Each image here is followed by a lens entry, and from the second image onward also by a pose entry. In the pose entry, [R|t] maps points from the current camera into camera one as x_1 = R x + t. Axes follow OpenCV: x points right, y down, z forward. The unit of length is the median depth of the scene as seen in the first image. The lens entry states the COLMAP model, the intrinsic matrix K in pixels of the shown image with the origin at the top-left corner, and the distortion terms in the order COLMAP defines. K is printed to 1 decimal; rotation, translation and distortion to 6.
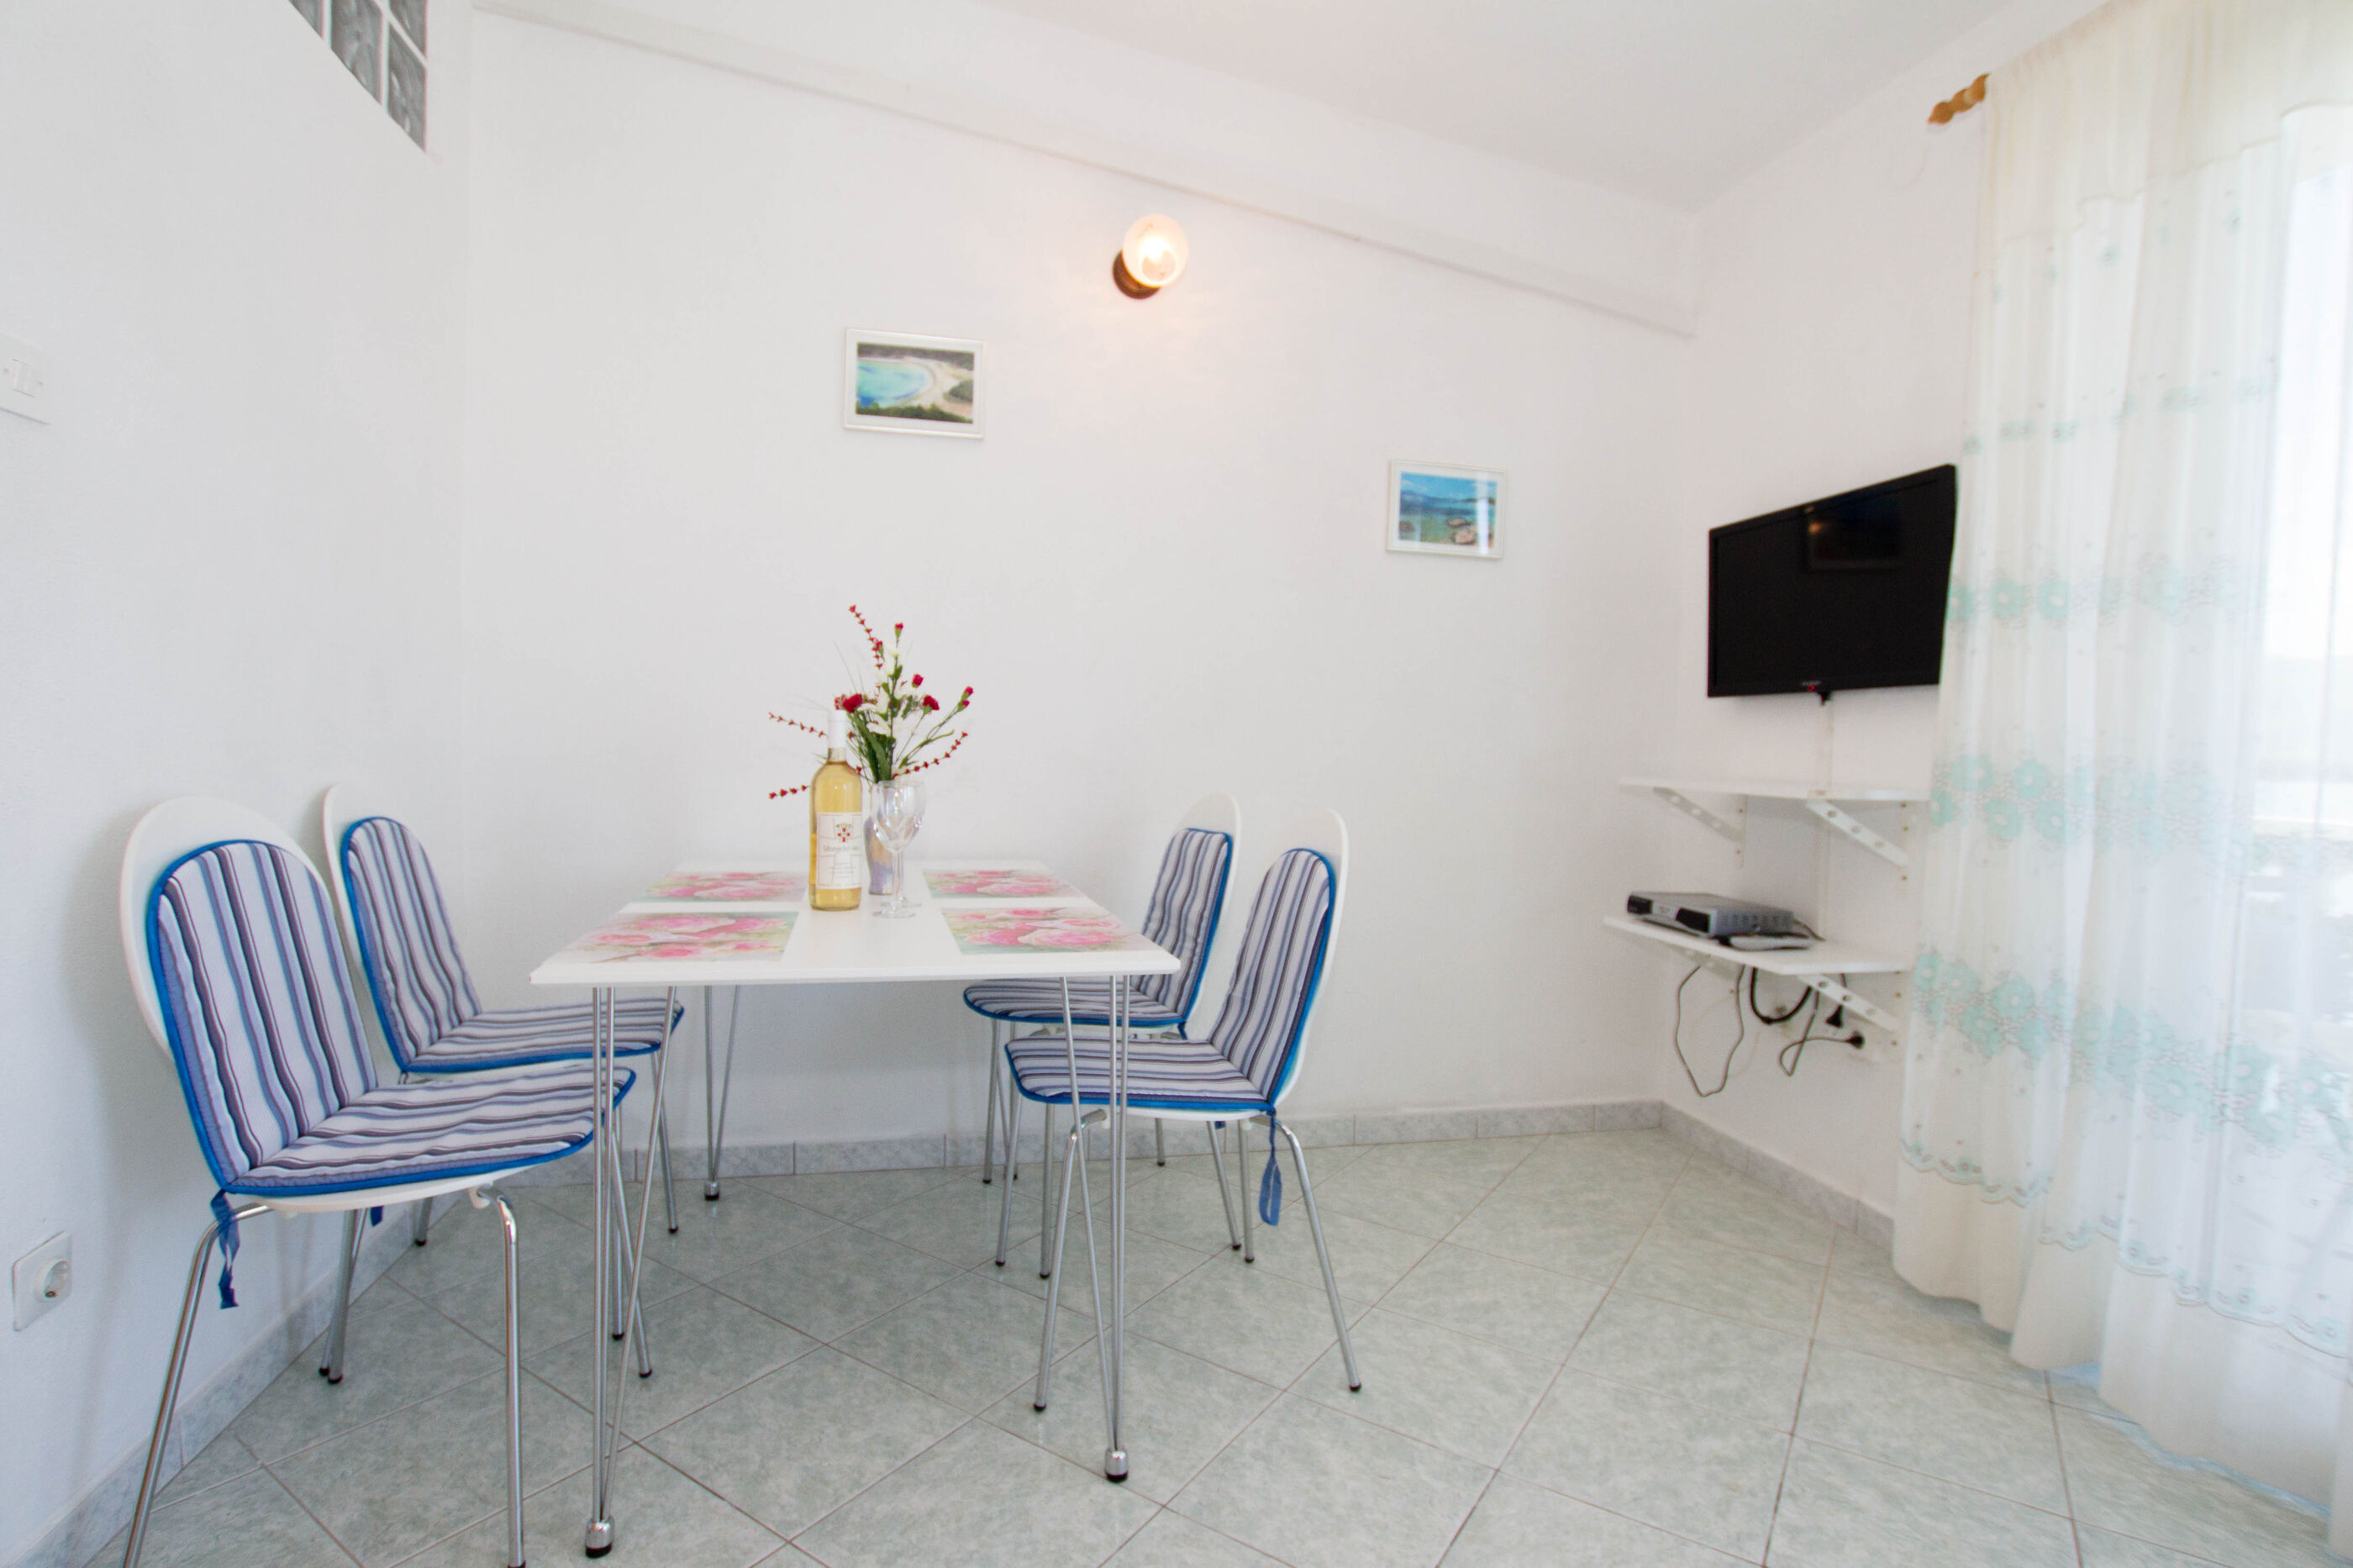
lens RADIAL K [[1118.5, 0, 1159.2], [0, 1118.5, 783.6], [0, 0, 1]] dist [-0.036503, 0.007259]
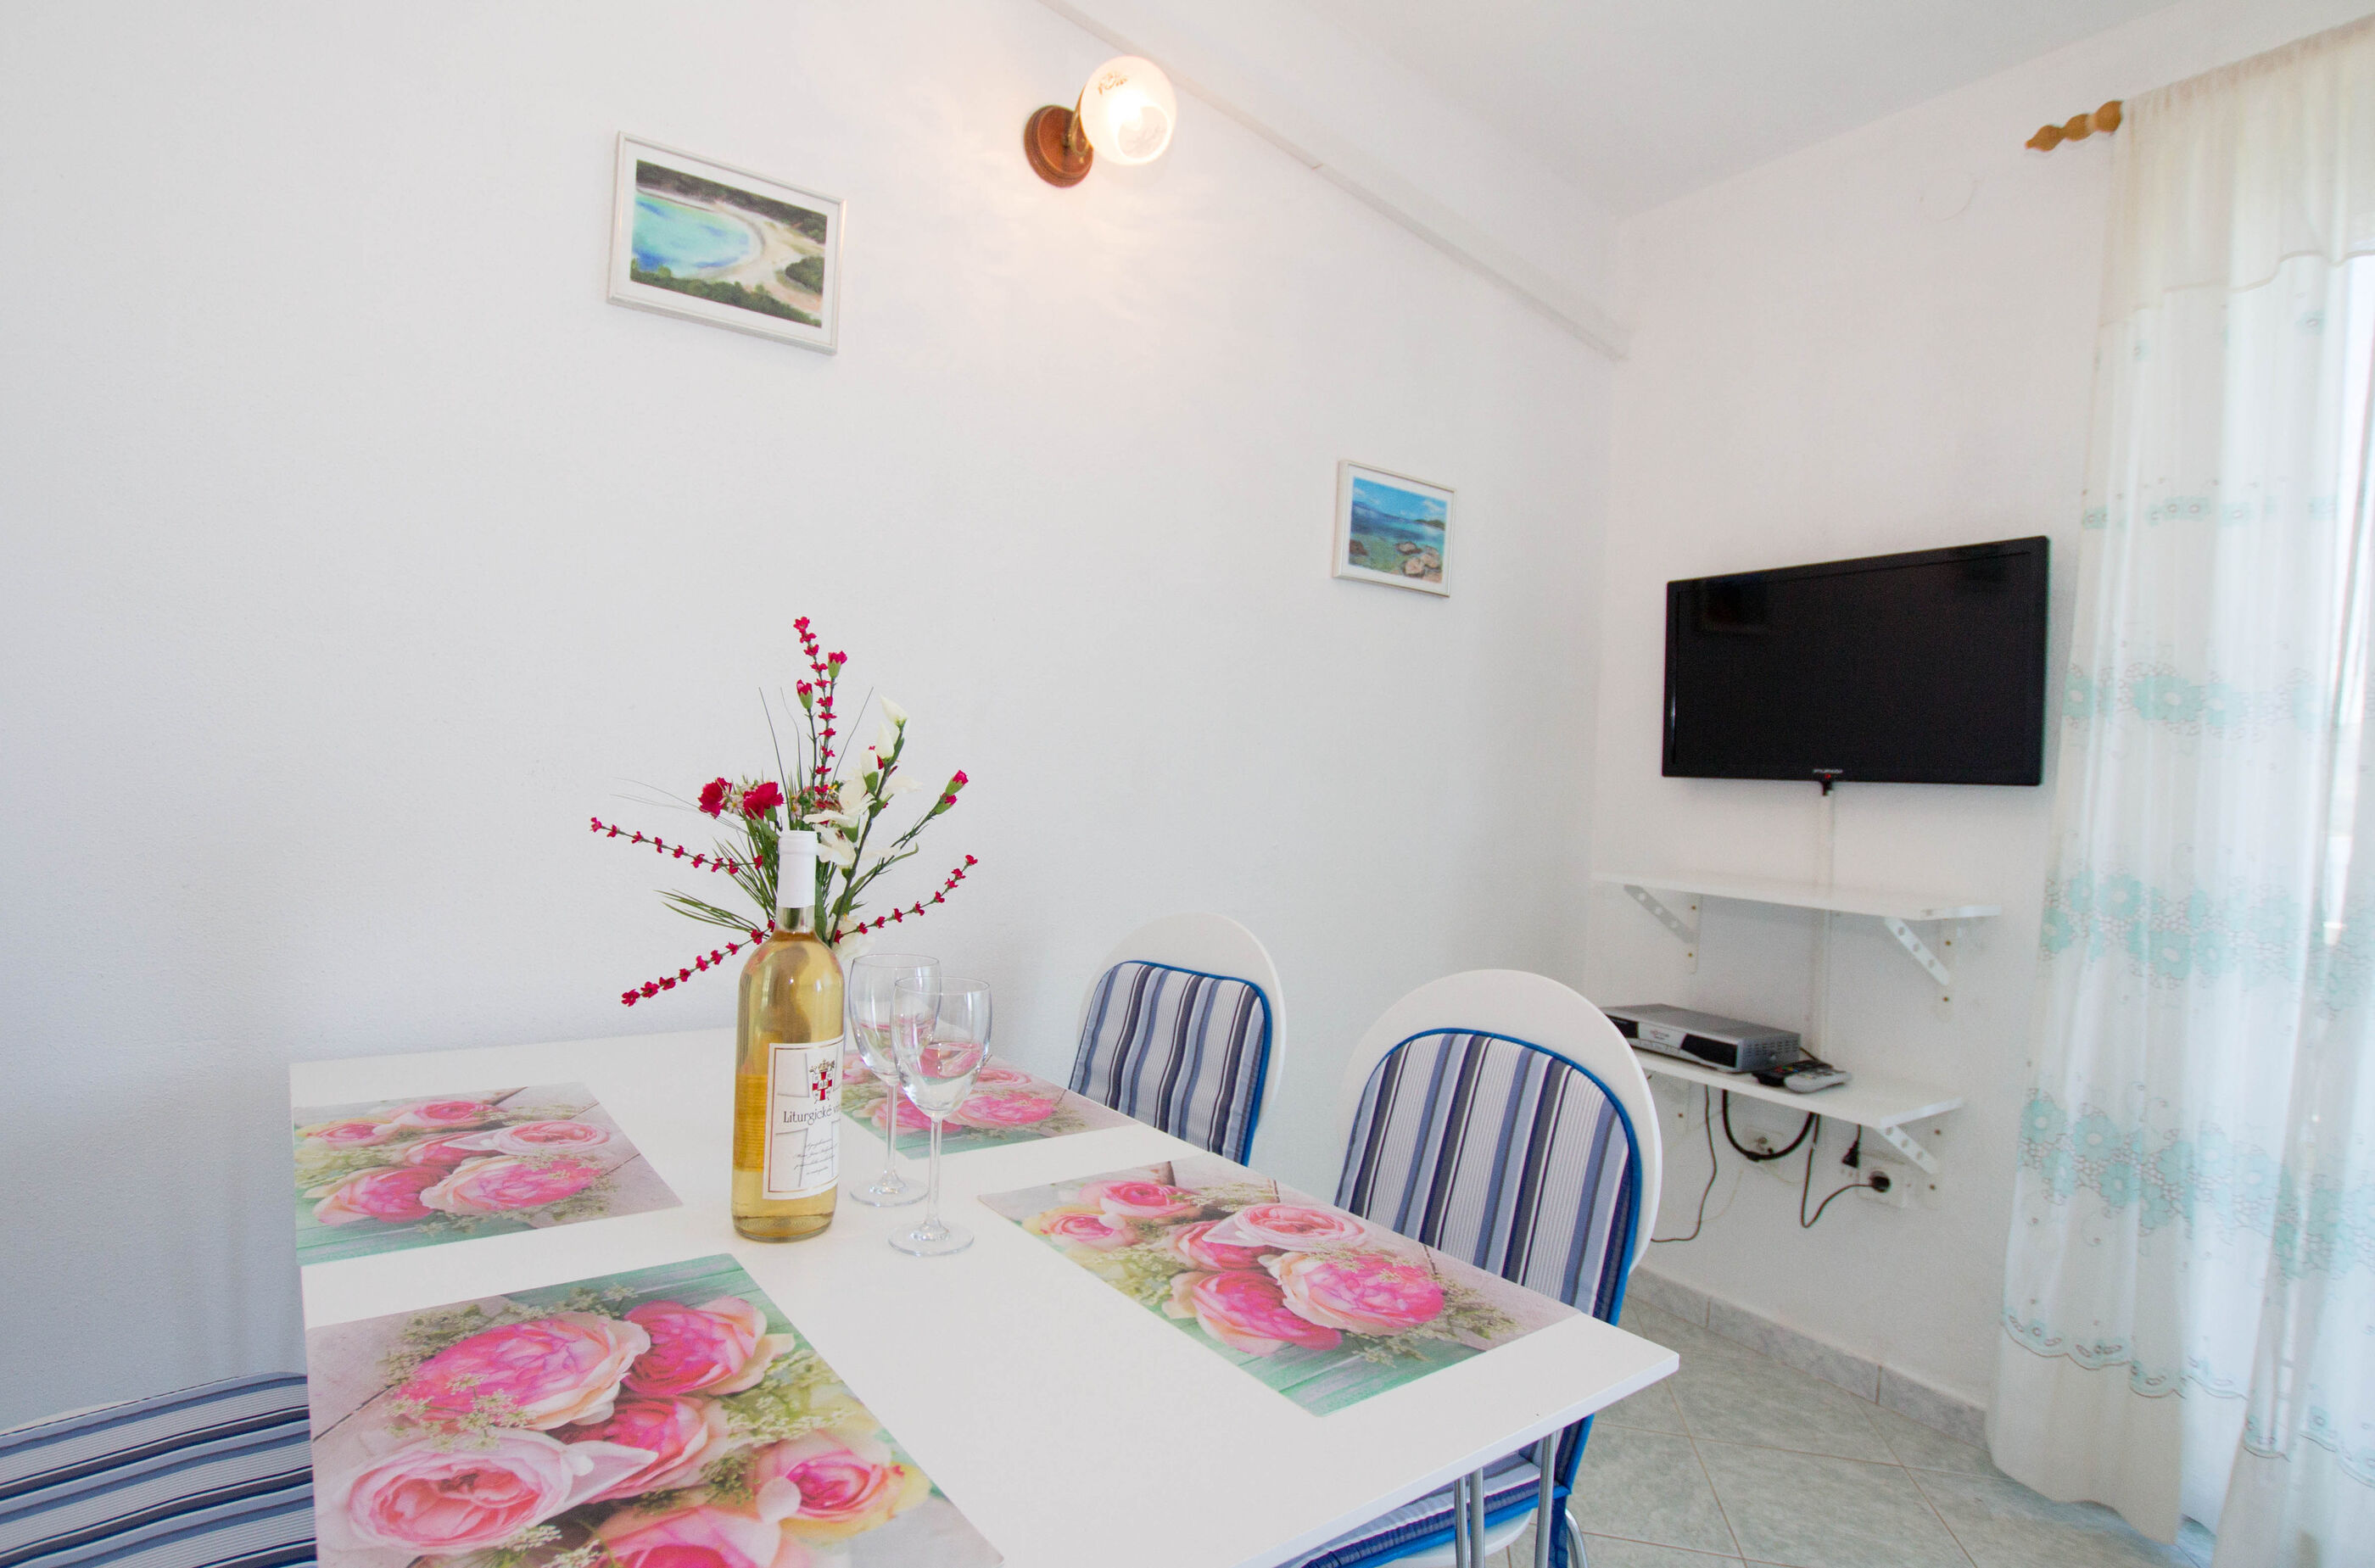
lens RADIAL K [[1218.0, 0, 1182.3], [0, 1218.0, 795.4], [0, 0, 1]] dist [-0.030700, 0.001331]
pose [[0.933292, 0.015640, 0.358778, -0.221626], [-0.010761, 0.999821, -0.015594, -0.051130], [-0.358958, 0.010693, 0.933293, 0.296917]]
